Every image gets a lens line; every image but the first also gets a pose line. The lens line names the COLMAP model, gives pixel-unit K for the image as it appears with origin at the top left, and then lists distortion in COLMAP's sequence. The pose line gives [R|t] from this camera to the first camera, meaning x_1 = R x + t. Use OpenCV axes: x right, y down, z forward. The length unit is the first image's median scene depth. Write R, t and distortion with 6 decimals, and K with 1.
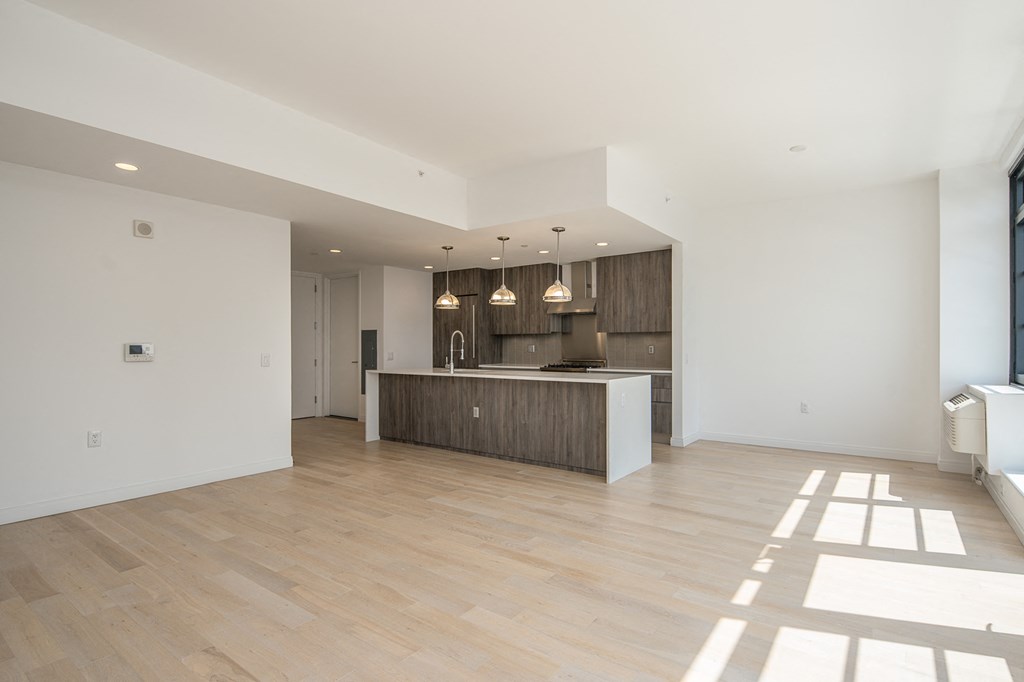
lens RADIAL K [[525.4, 0, 515.9], [0, 525.4, 360.1], [0, 0, 1]] dist [0.000466, -0.000598]
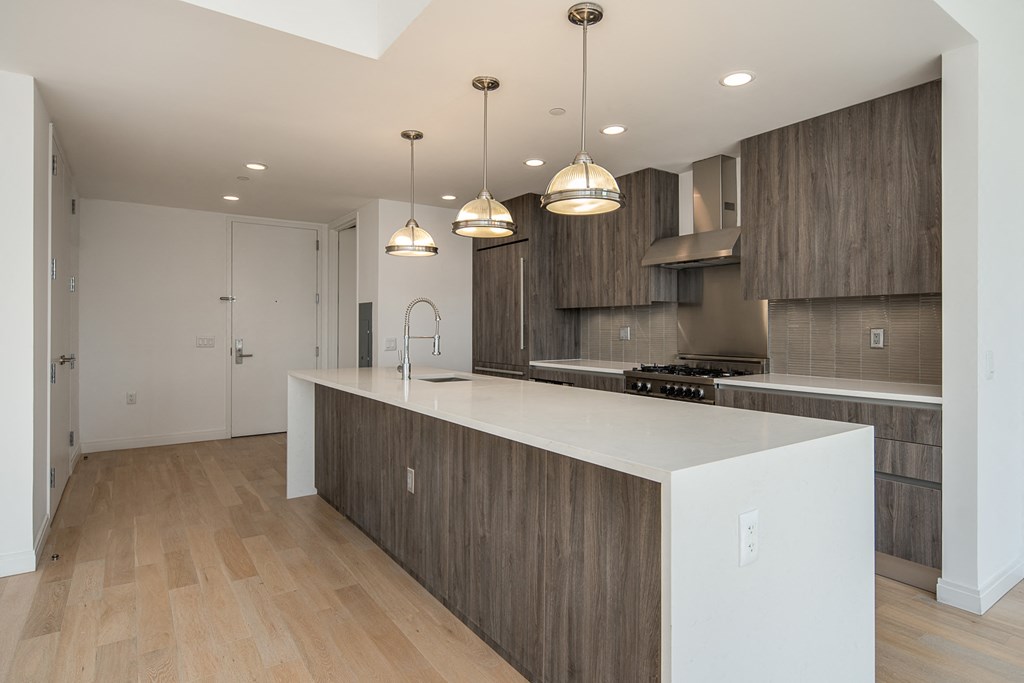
lens RADIAL K [[549.1, 0, 512.9], [0, 549.1, 332.8], [0, 0, 1]] dist [0.001560, 0.000413]
pose [[0.944441, 0.005600, -0.328632, 0.135681], [-0.011284, 0.999818, -0.015392, -0.015335], [0.328486, 0.018245, 0.944332, 0.522667]]
